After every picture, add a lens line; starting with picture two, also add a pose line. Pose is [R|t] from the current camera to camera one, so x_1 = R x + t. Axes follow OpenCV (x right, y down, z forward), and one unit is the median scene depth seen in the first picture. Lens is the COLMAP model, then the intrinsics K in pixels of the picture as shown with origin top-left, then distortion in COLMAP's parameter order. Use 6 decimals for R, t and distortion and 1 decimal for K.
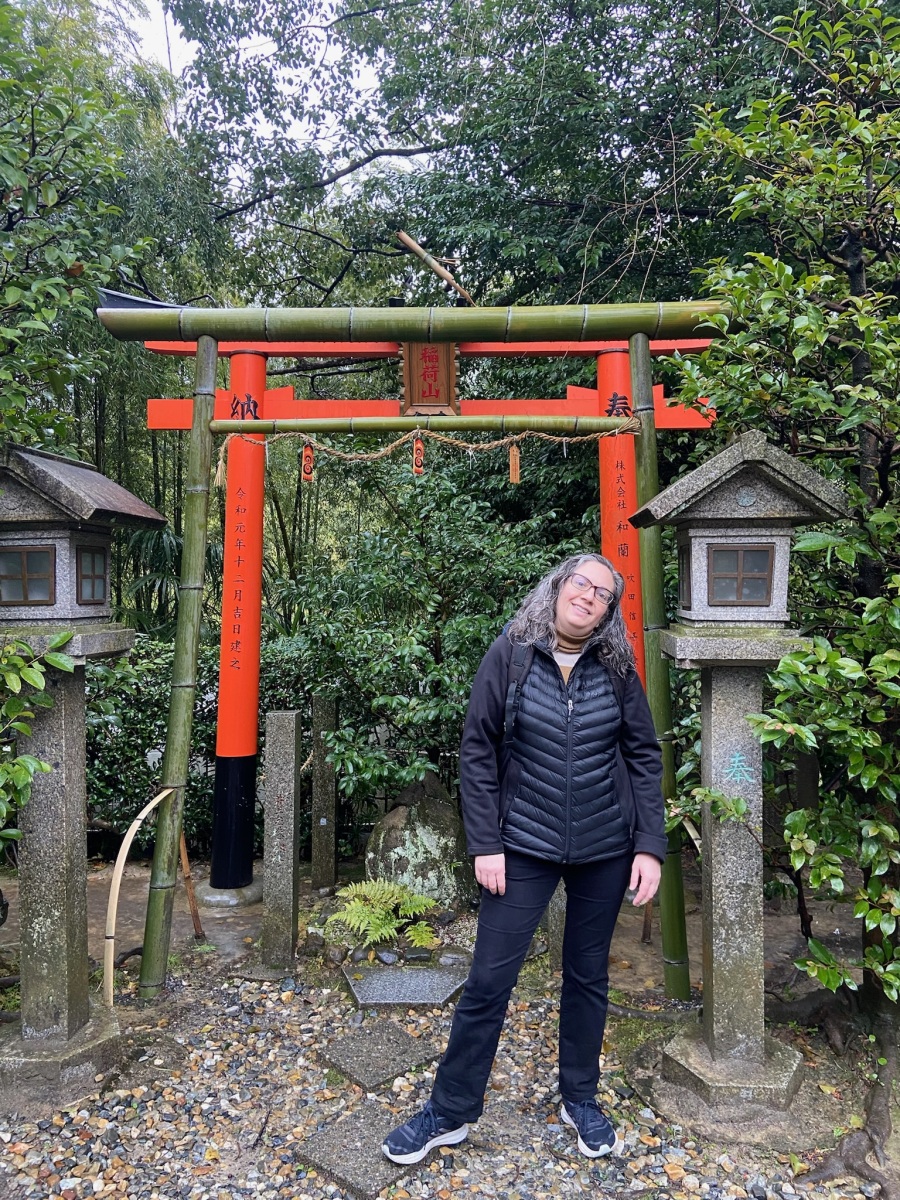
lens RADIAL K [[908.2, 0, 451.1], [0, 908.2, 592.3], [0, 0, 1]] dist [0.063873, 0.000135]
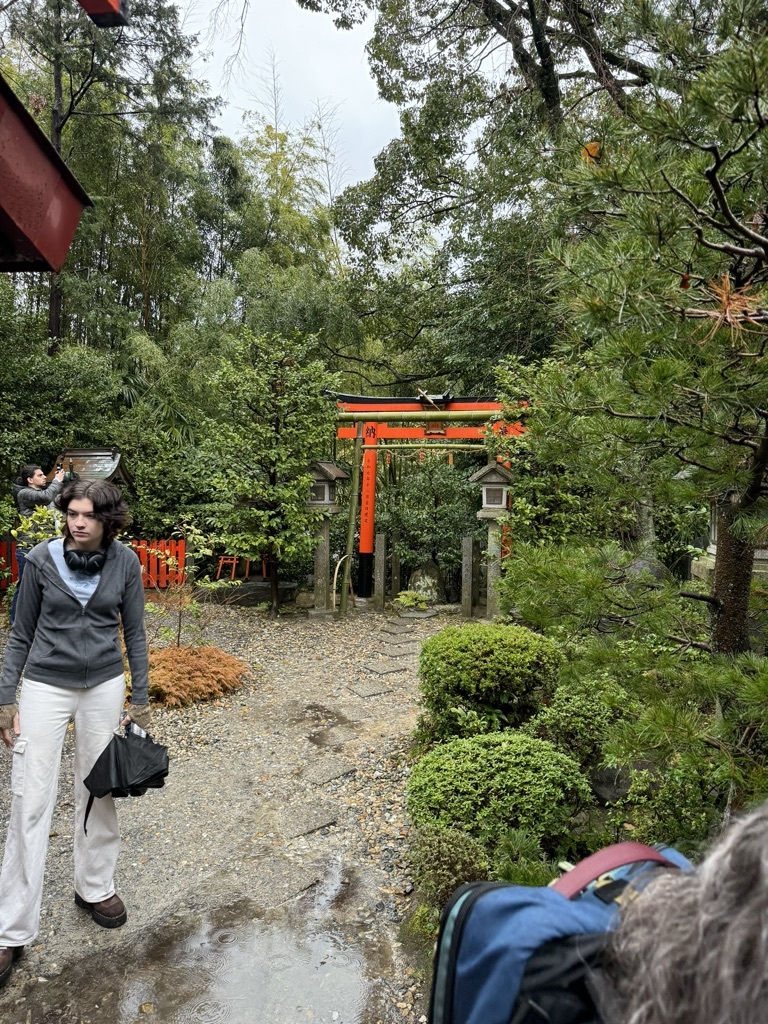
lens RADIAL K [[715.7, 0, 384.4], [0, 715.7, 510.7], [0, 0, 1]] dist [-0.000440, -0.000013]
pose [[0.979895, 0.022217, -0.198271, 0.297531], [-0.015699, 0.999285, 0.034386, -0.035440], [0.198893, -0.030582, 0.979544, -1.338550]]
